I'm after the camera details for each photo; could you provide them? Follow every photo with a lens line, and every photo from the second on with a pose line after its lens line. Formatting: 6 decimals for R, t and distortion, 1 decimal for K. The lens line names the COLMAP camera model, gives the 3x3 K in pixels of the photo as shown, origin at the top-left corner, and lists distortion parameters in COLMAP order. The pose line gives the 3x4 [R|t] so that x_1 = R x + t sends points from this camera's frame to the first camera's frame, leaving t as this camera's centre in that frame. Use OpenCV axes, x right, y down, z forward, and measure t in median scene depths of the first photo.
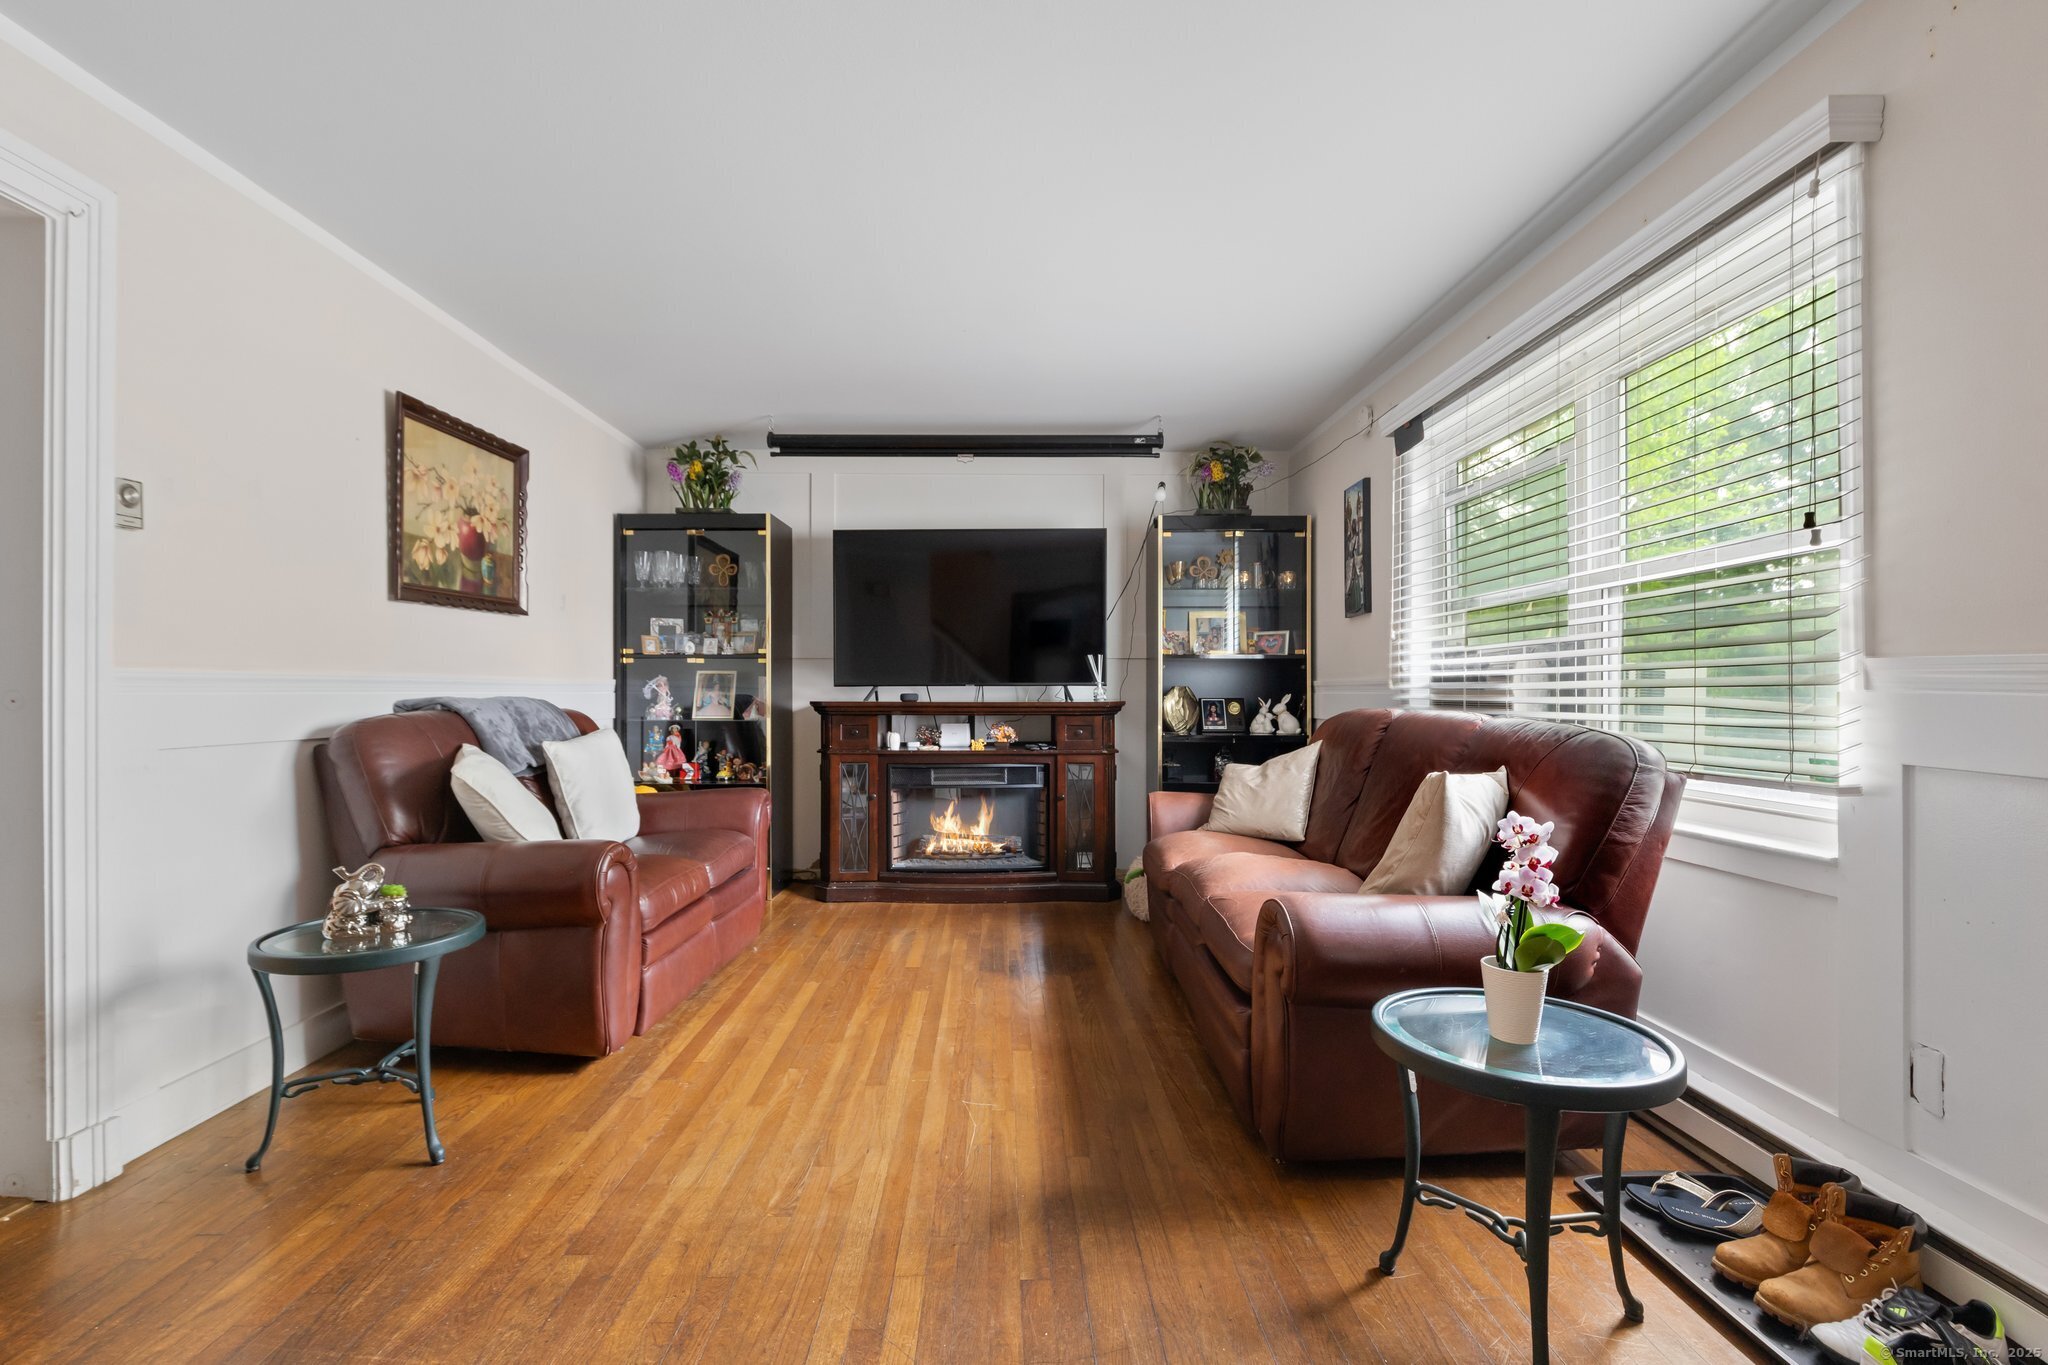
lens RADIAL K [[914.0, 0, 1008.9], [0, 914.0, 691.6], [0, 0, 1]] dist [0.006871, -0.001838]
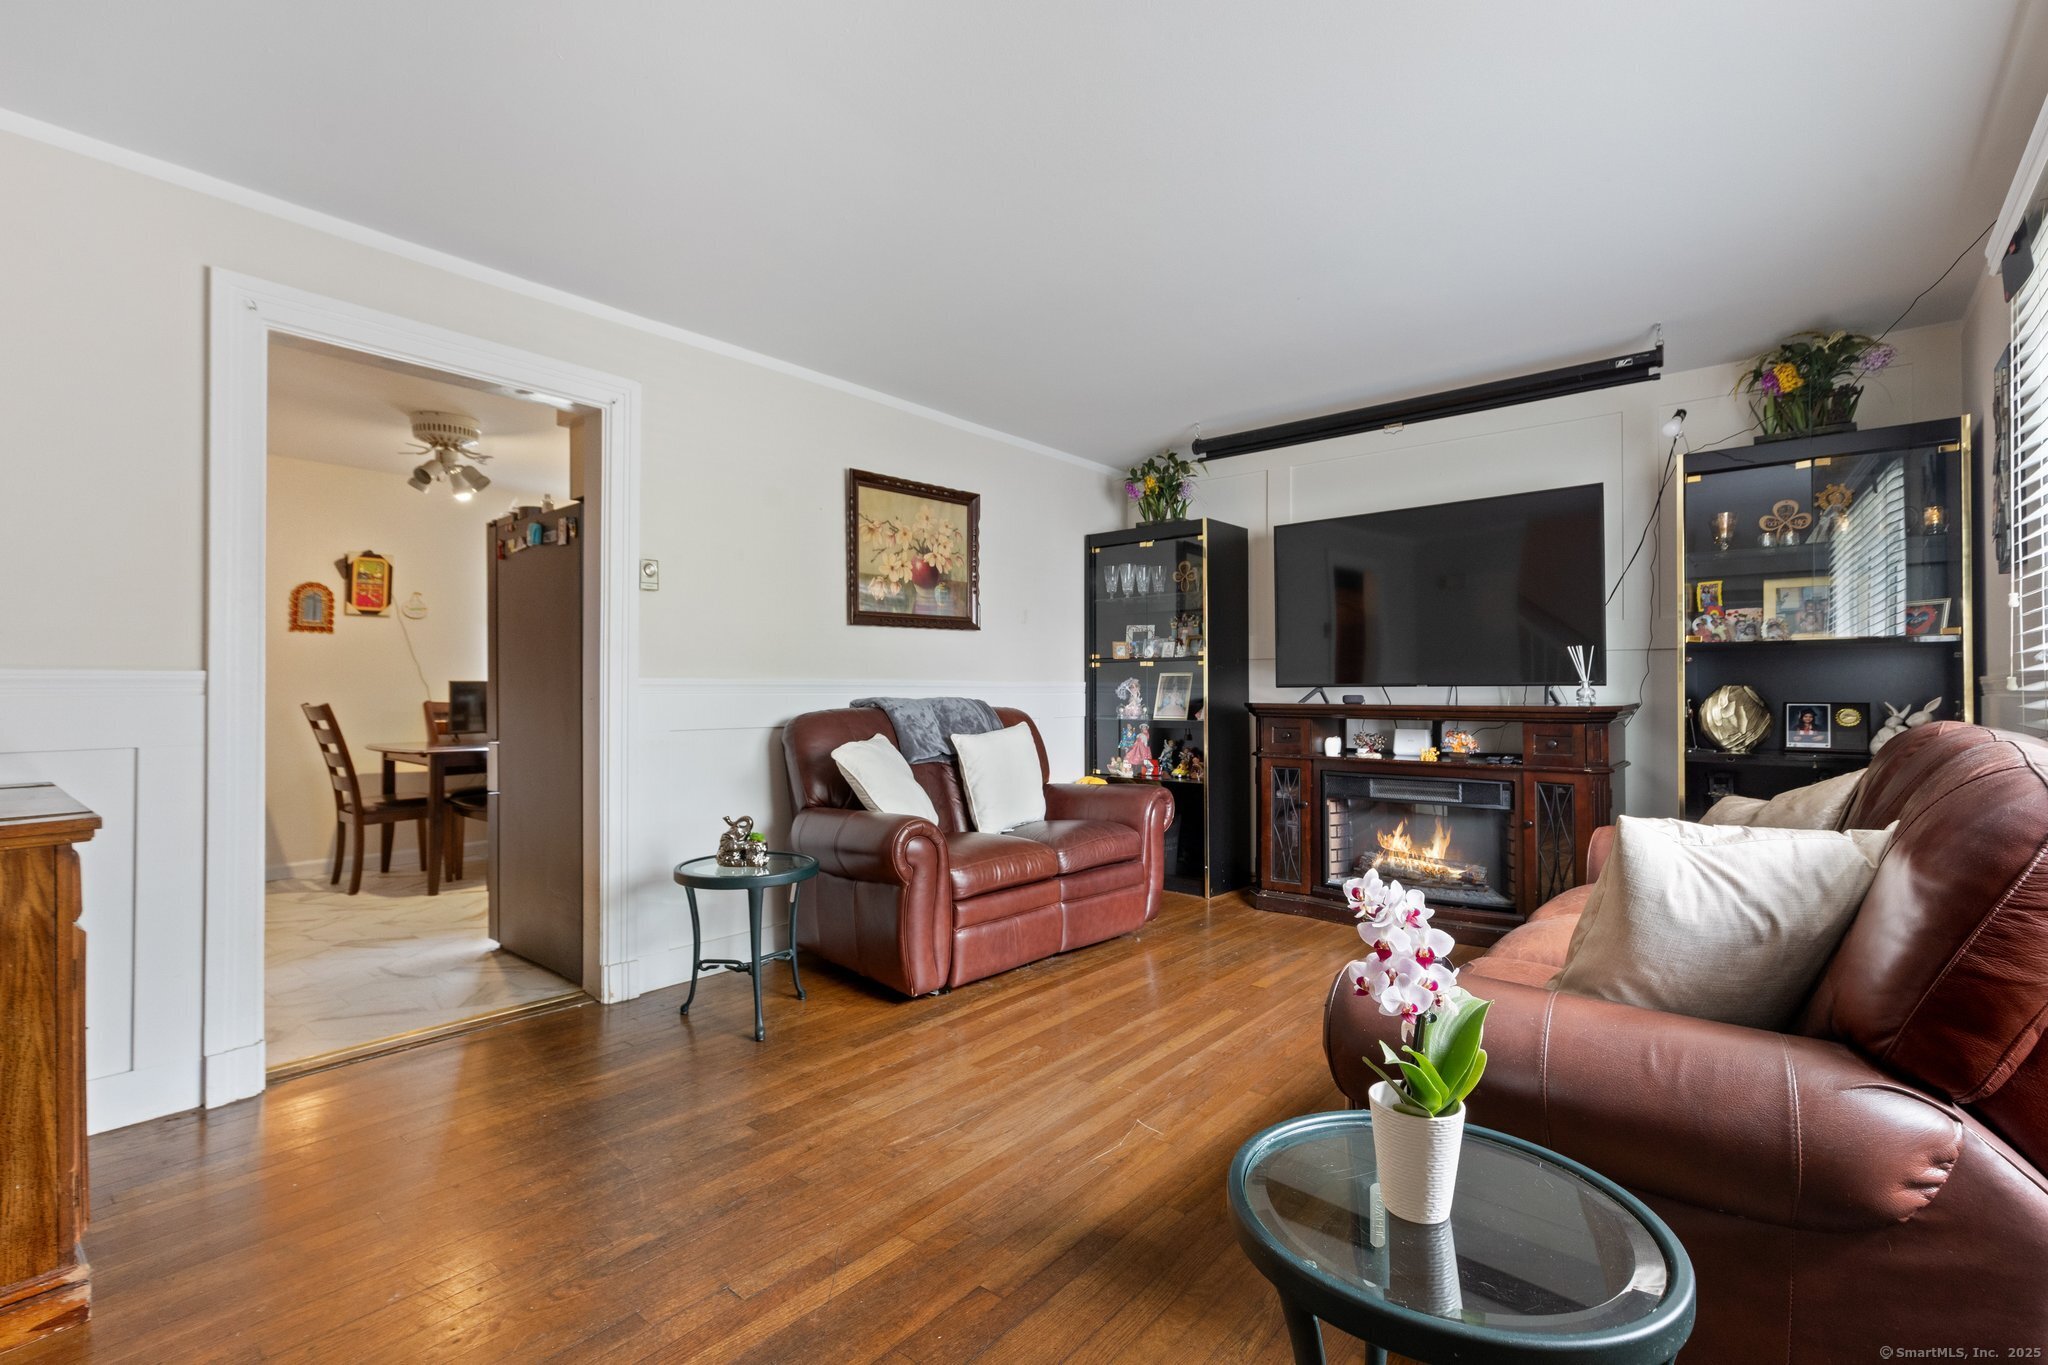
lens RADIAL K [[914.0, 0, 1017.5], [0, 914.0, 681.6], [0, 0, 1]] dist [0.006871, -0.001838]
pose [[0.762508, -0.007723, -0.646933, 0.309554], [0.000396, 0.999934, -0.011470, -0.001231], [0.646979, 0.008489, 0.762461, 0.116983]]
